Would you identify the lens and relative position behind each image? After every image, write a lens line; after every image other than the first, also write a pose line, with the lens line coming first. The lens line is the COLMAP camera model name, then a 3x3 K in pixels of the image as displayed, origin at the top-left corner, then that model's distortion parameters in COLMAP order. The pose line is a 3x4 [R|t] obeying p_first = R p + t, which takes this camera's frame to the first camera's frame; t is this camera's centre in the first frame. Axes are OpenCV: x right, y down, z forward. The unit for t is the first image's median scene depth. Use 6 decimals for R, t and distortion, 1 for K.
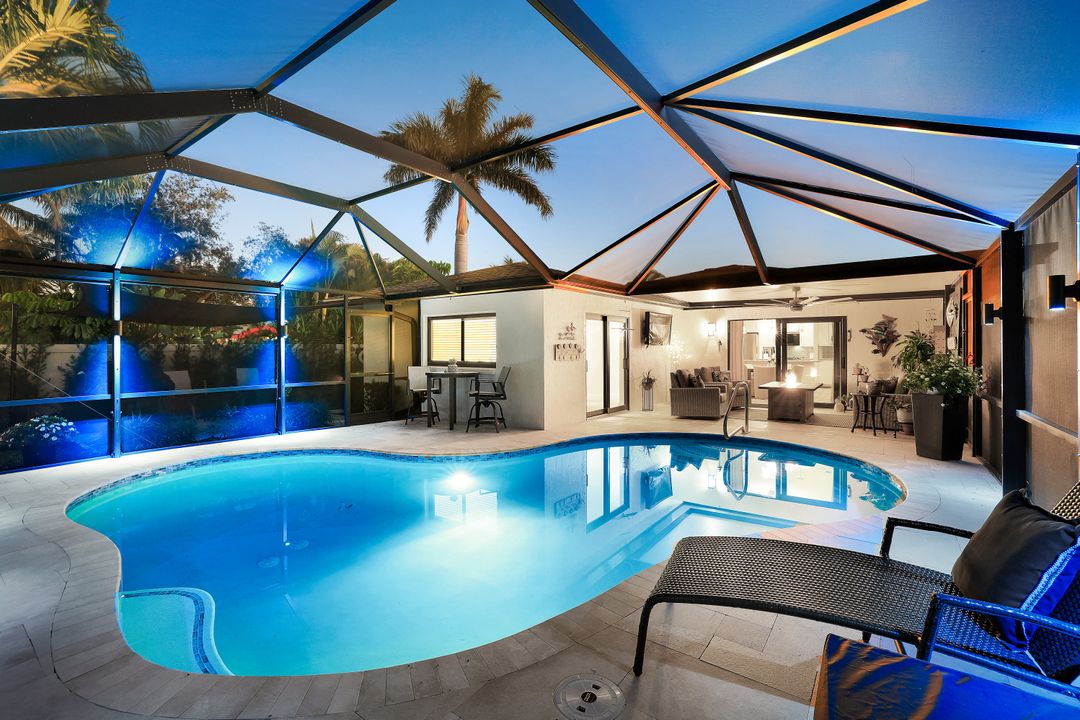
lens RADIAL K [[480.4, 0, 544.0], [0, 480.4, 355.4], [0, 0, 1]] dist [0.000075, 0.000959]
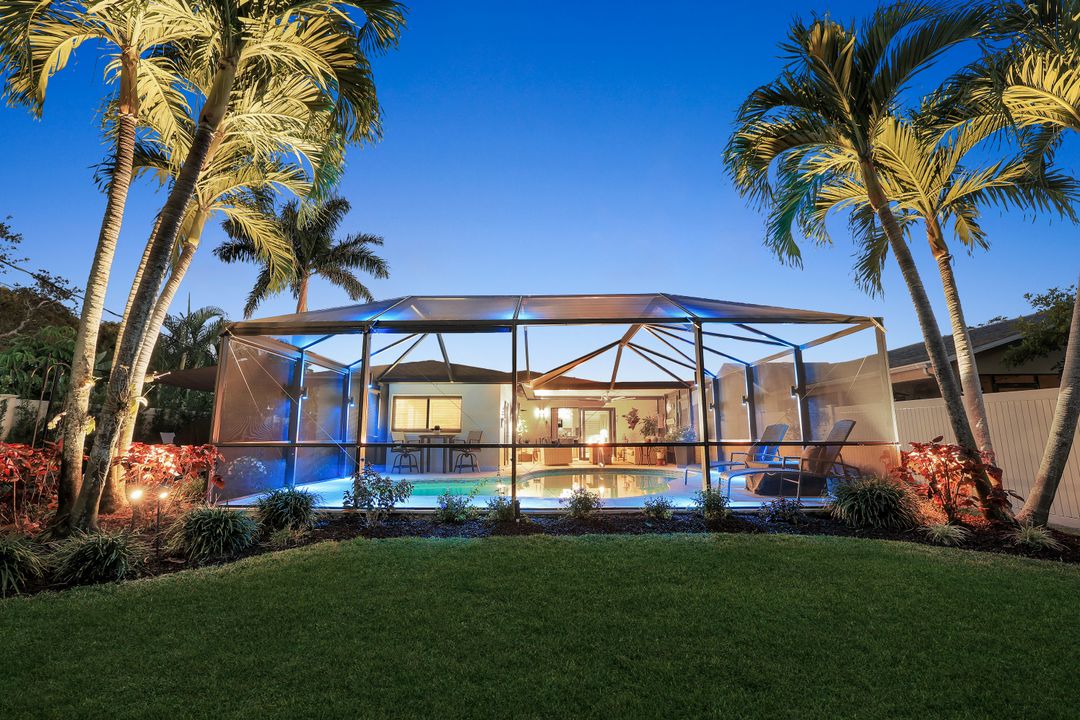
lens RADIAL K [[480.4, 0, 536.3], [0, 480.4, 359.8], [0, 0, 1]] dist [0.000075, 0.000959]
pose [[0.818998, 0.094742, 0.565921, -0.689187], [0.006678, 0.984634, -0.174503, 0.057950], [-0.573758, 0.146697, 0.805780, -0.325460]]
